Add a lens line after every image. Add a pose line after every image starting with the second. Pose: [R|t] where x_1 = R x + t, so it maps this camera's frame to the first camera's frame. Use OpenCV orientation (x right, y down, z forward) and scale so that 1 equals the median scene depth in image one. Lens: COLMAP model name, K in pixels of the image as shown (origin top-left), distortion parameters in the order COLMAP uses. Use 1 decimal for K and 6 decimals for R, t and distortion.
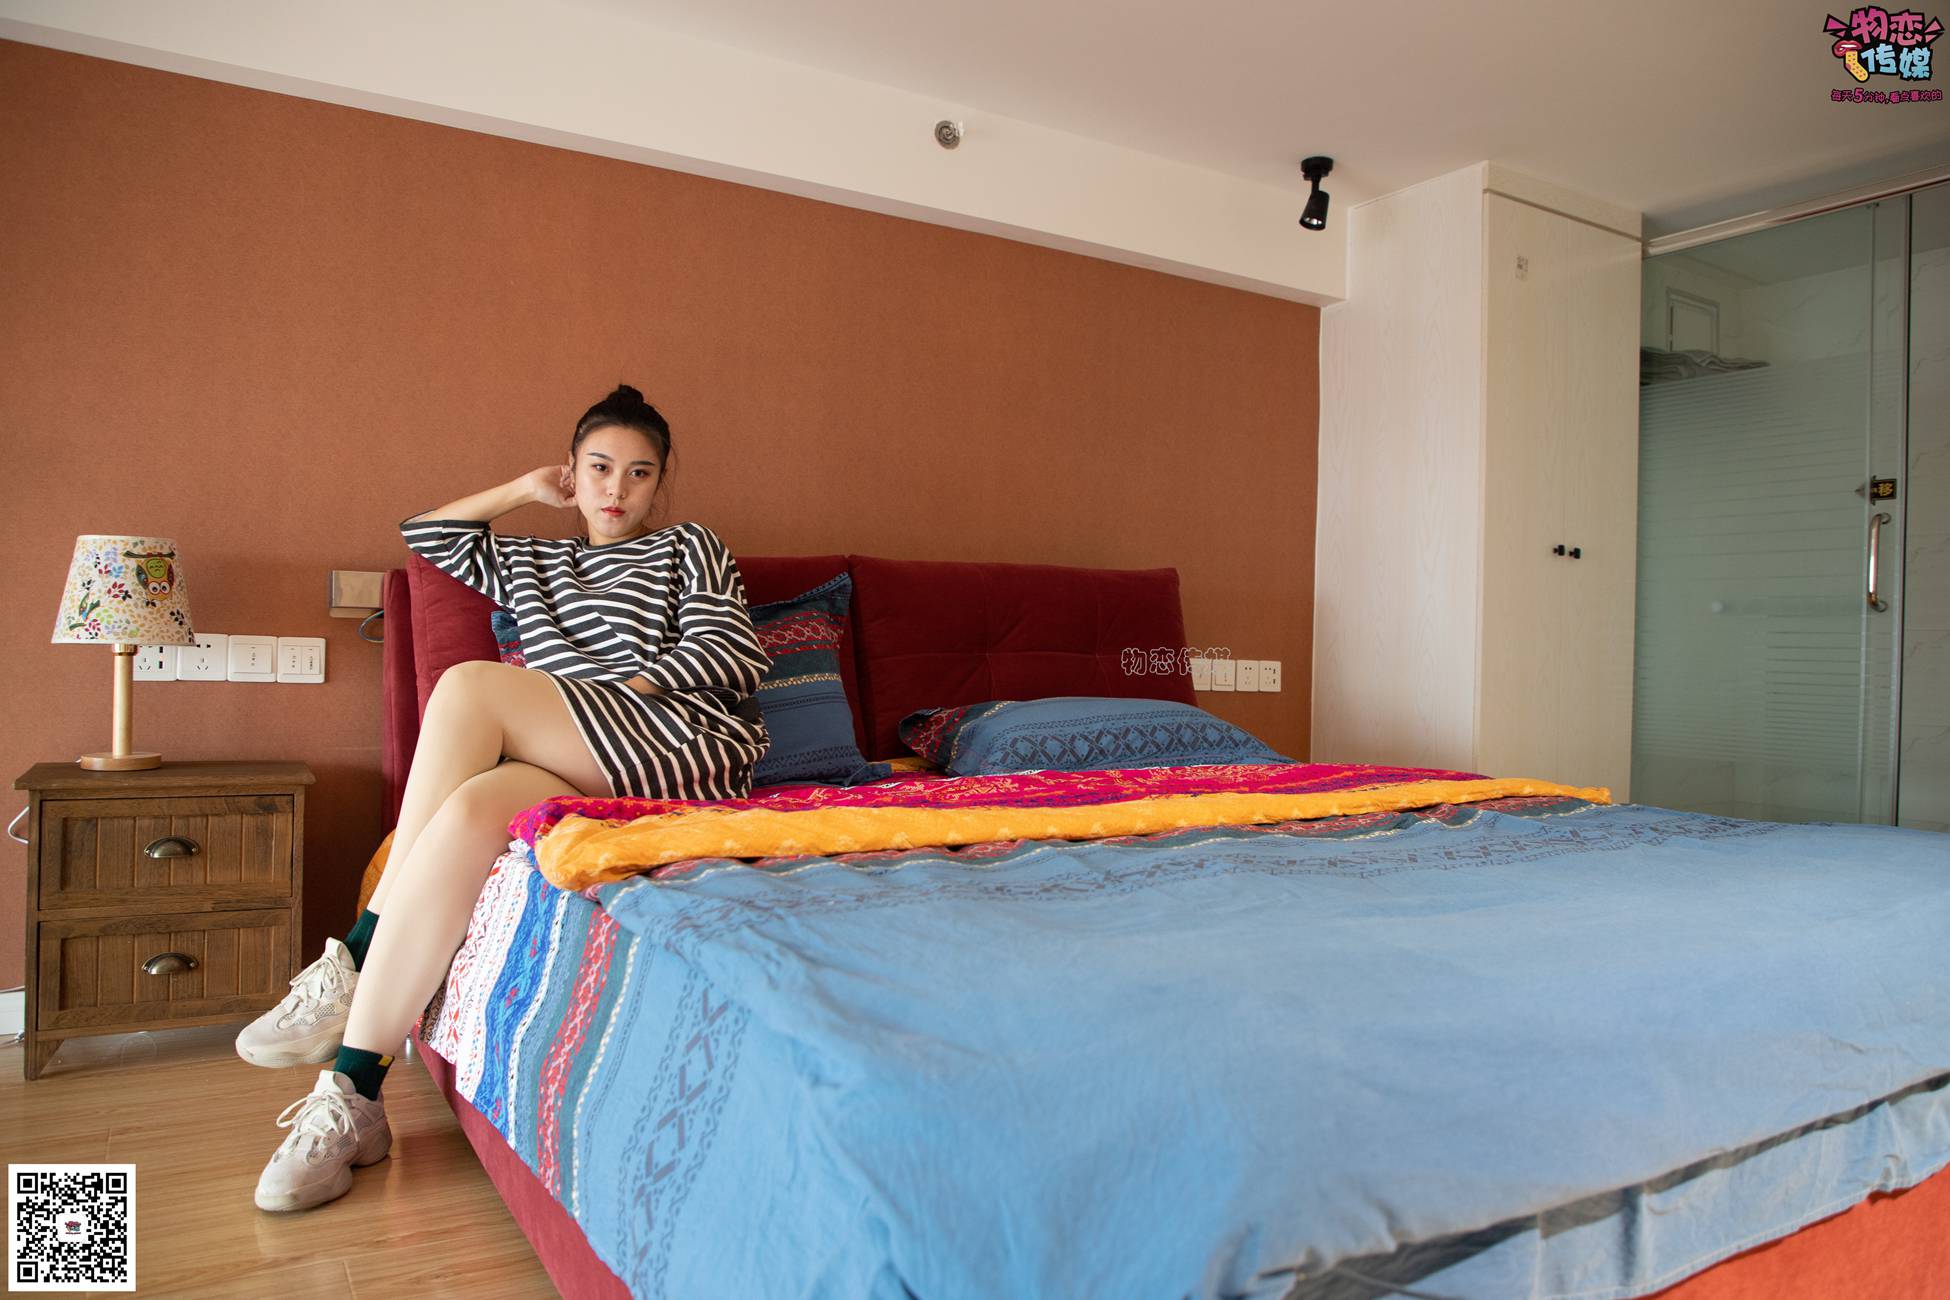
lens RADIAL K [[1362.6, 0, 974.6], [0, 1362.6, 654.1], [0, 0, 1]] dist [-0.067170, 0.027416]
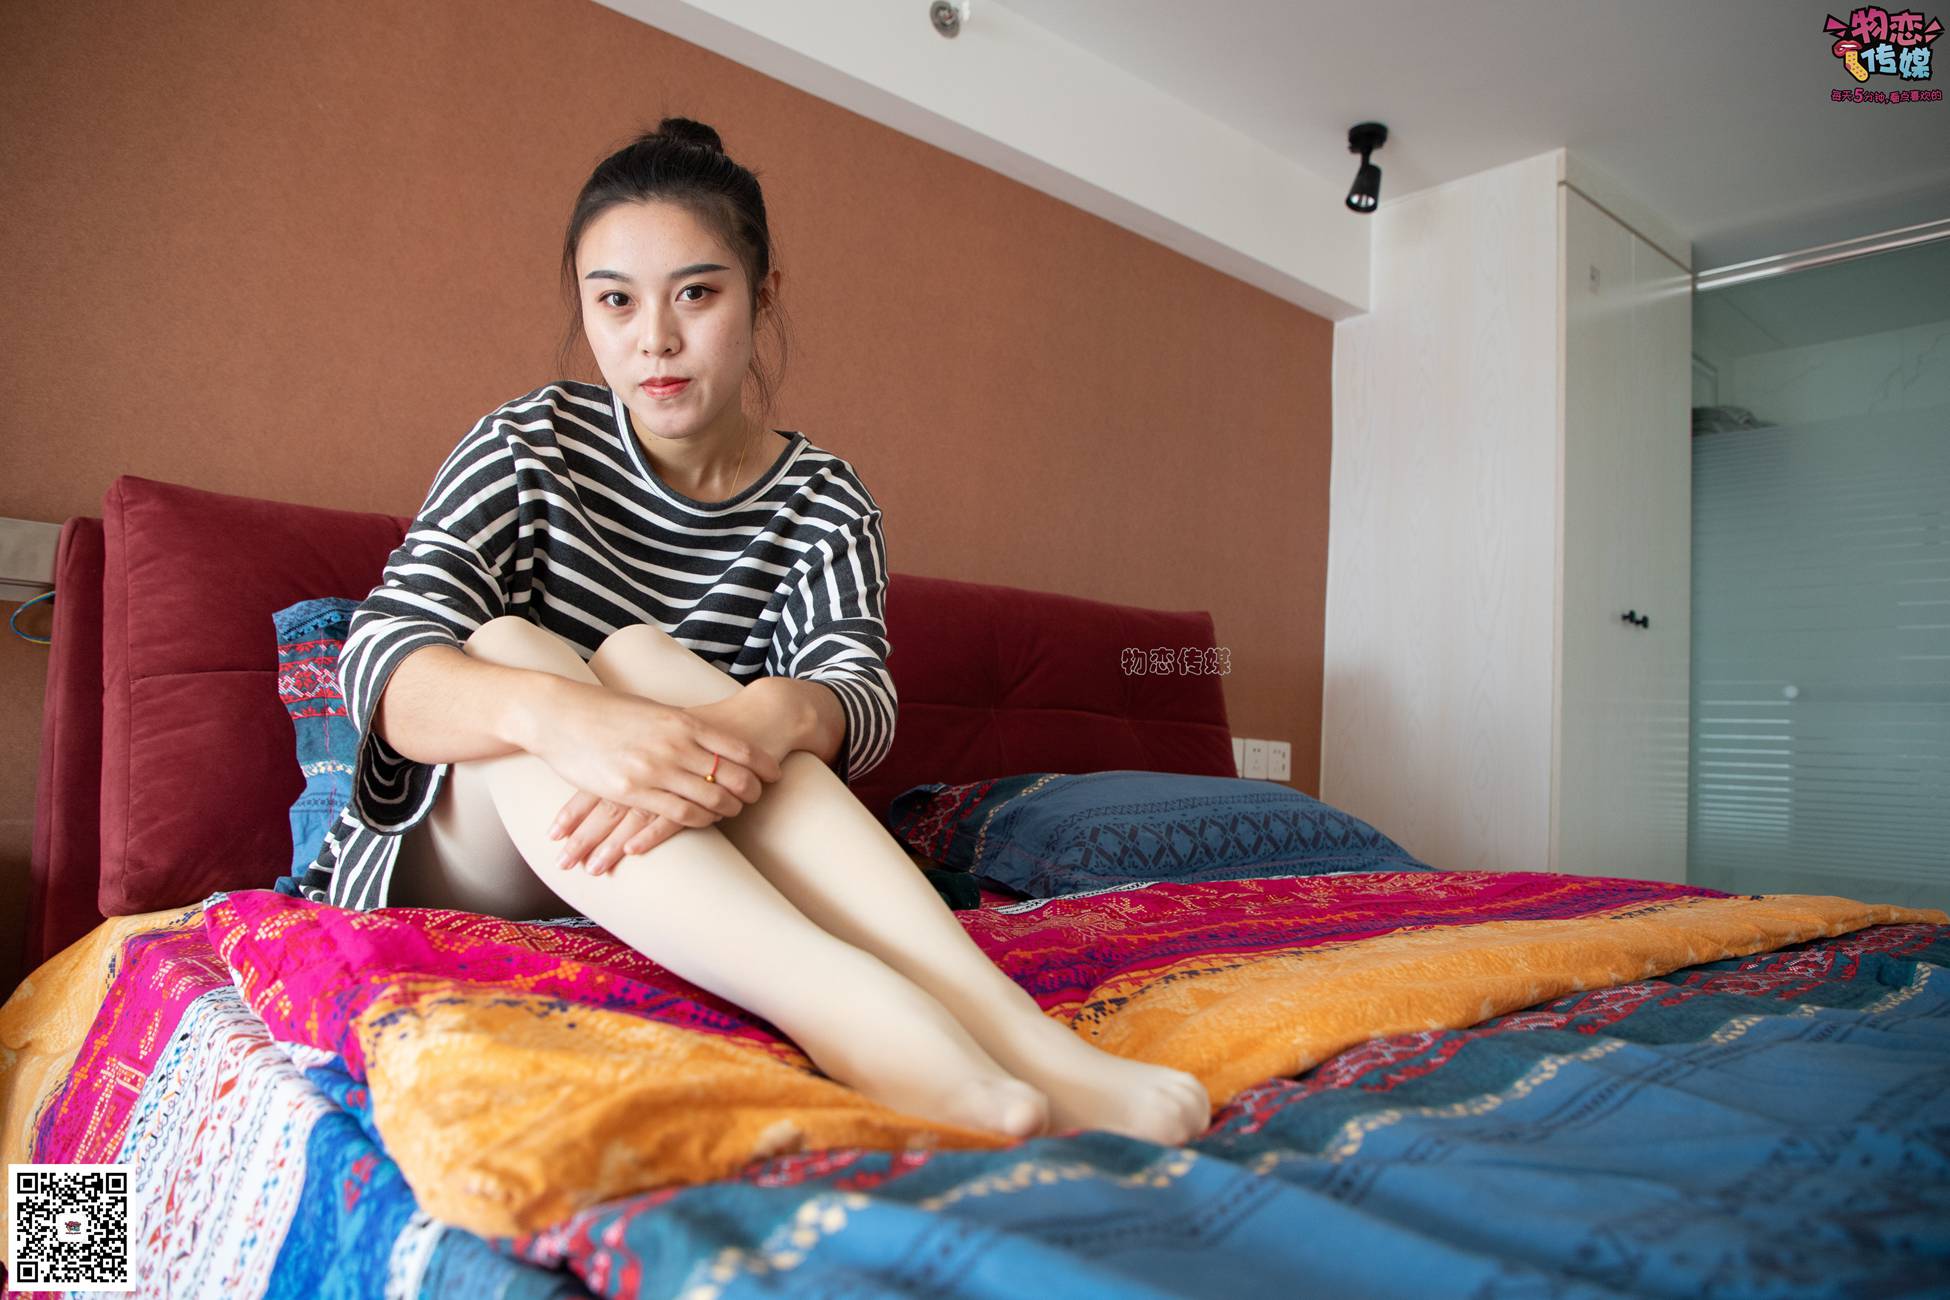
lens RADIAL K [[1327.0, 0, 980.2], [0, 1327.0, 663.6], [0, 0, 1]] dist [-0.068946, 0.042625]
pose [[0.984624, 0.040600, 0.169905, -0.144830], [-0.028345, 0.996860, -0.073941, 0.033717], [-0.172373, 0.067988, 0.982683, 0.403634]]
